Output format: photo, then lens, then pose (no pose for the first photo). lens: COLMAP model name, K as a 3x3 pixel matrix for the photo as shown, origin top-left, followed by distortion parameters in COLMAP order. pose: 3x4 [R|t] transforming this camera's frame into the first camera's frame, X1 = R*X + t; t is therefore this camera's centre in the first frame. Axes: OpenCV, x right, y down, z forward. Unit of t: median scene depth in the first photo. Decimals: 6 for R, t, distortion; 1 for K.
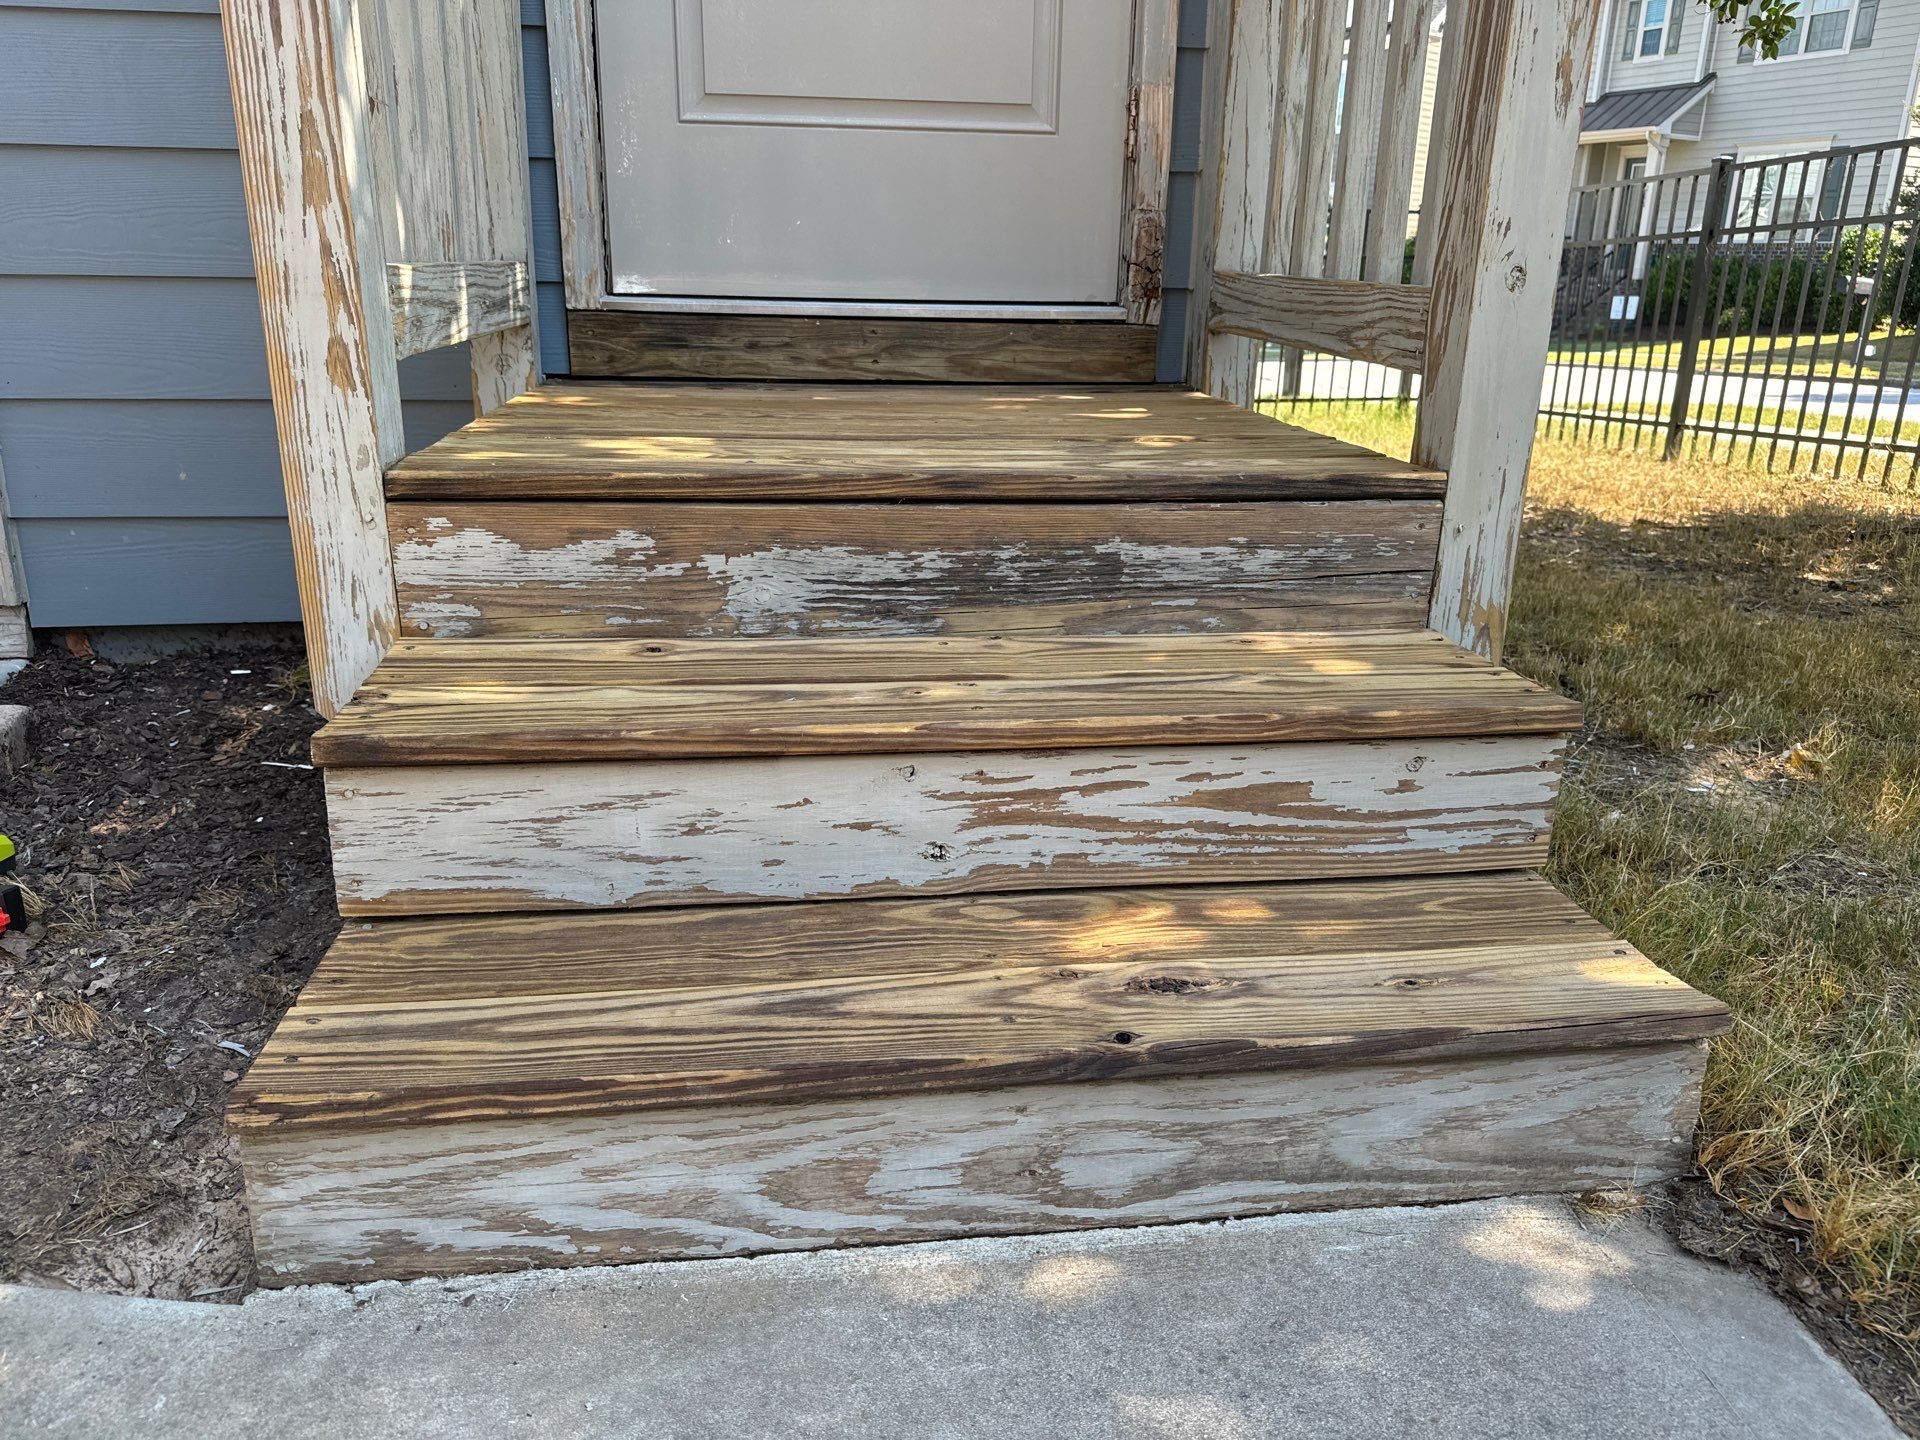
lens RADIAL K [[1382.1, 0, 970.3], [0, 1382.1, 696.0], [0, 0, 1]] dist [0.108559, -0.199256]
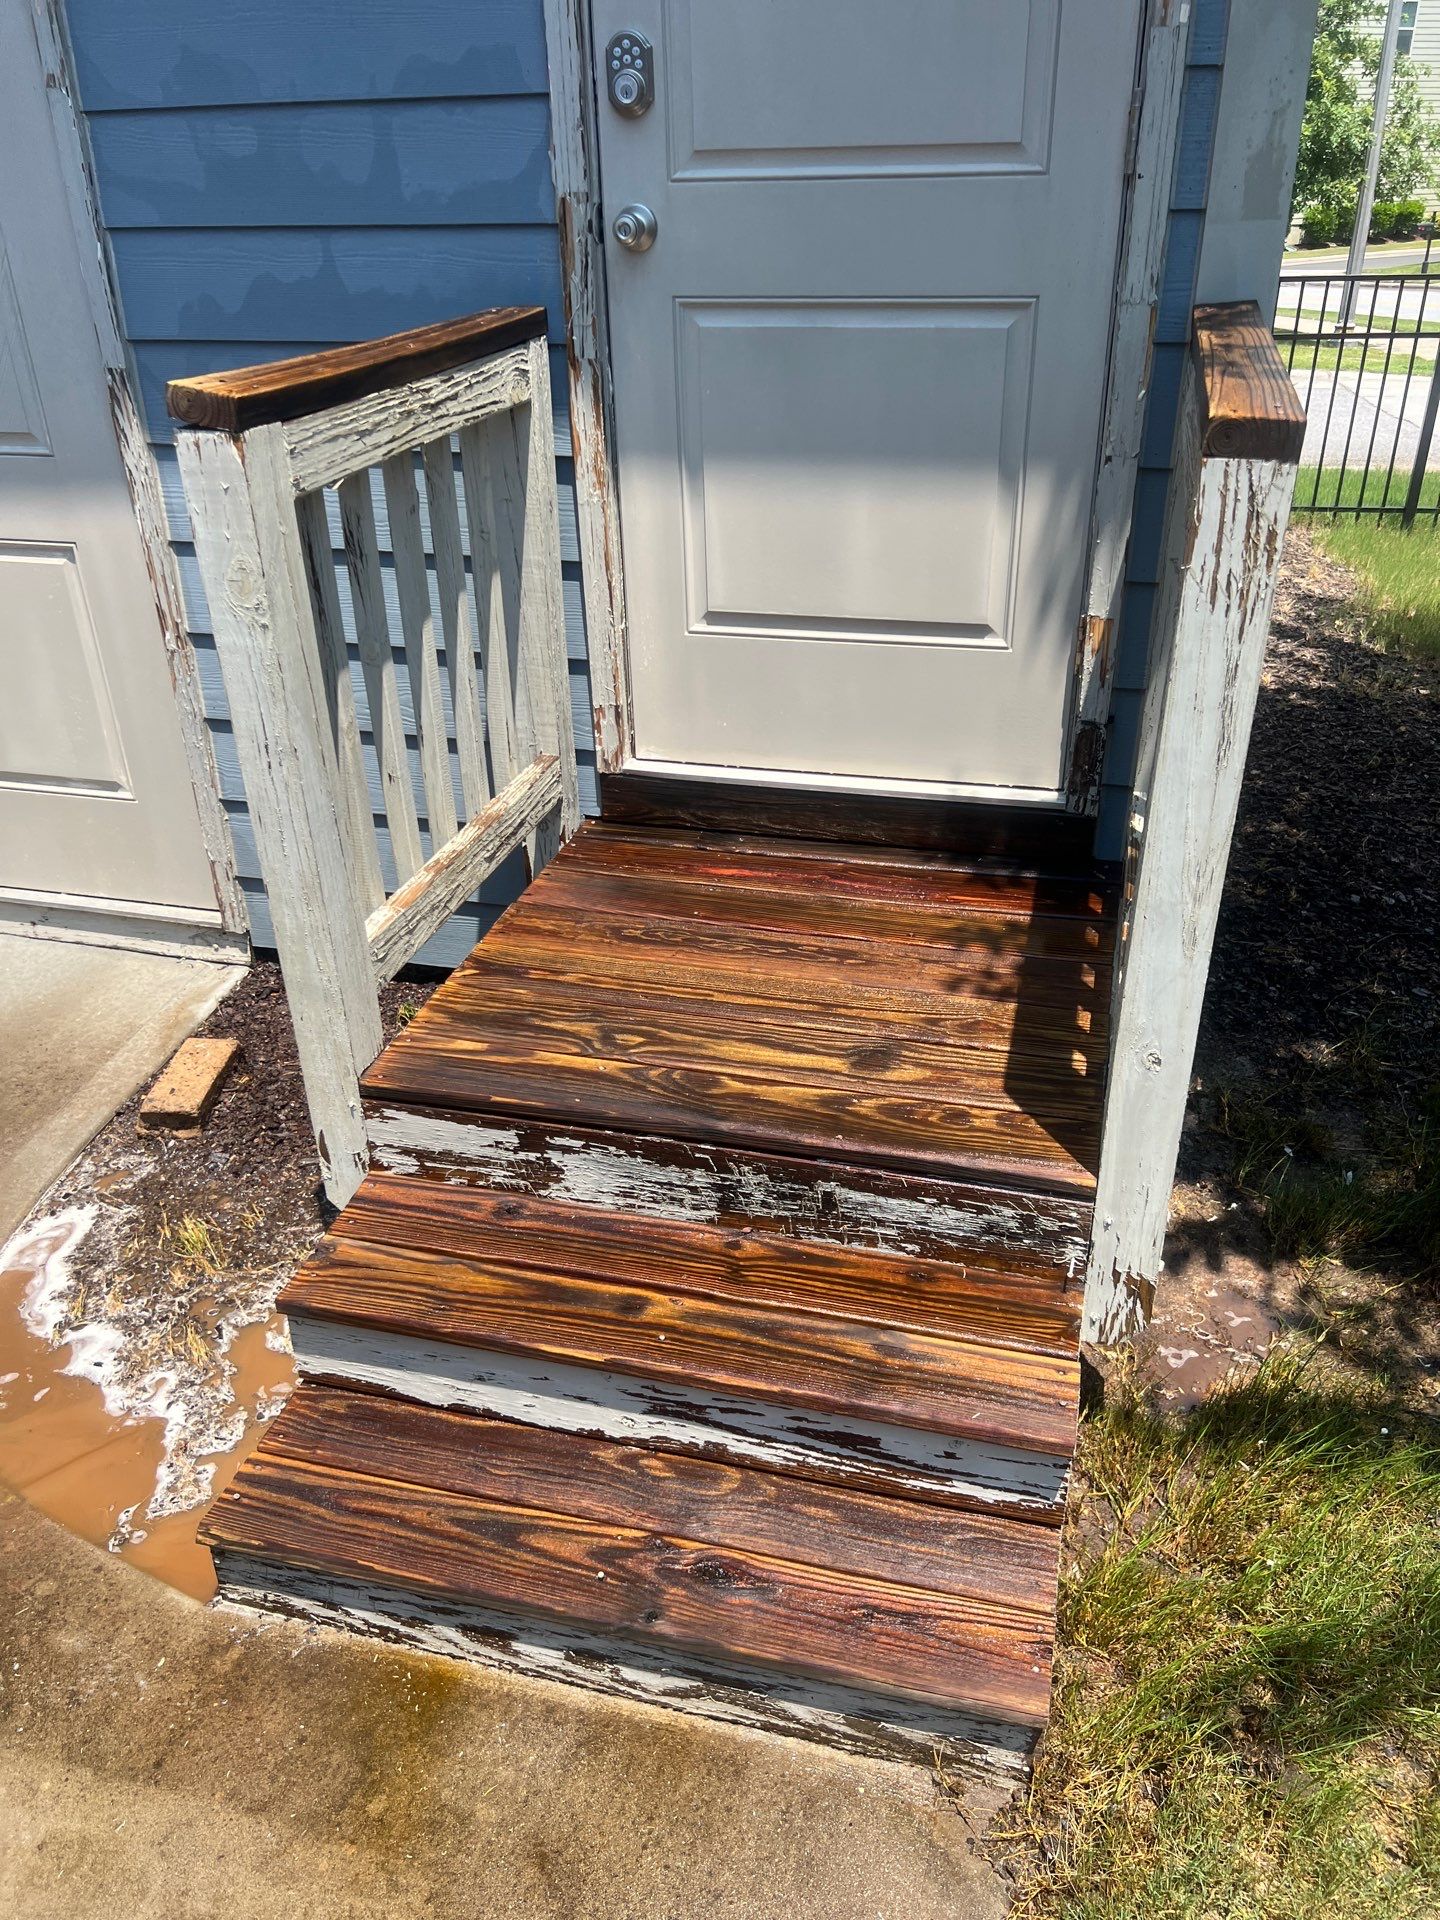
lens RADIAL K [[1476.3, 0, 727.6], [0, 1476.3, 960.7], [0, 0, 1]] dist [0.001024, -0.000384]
pose [[0.922497, 0.152543, -0.354585, 0.540768], [-0.080161, 0.974283, 0.210589, -0.689703], [0.377590, -0.165844, 0.911000, -0.332626]]
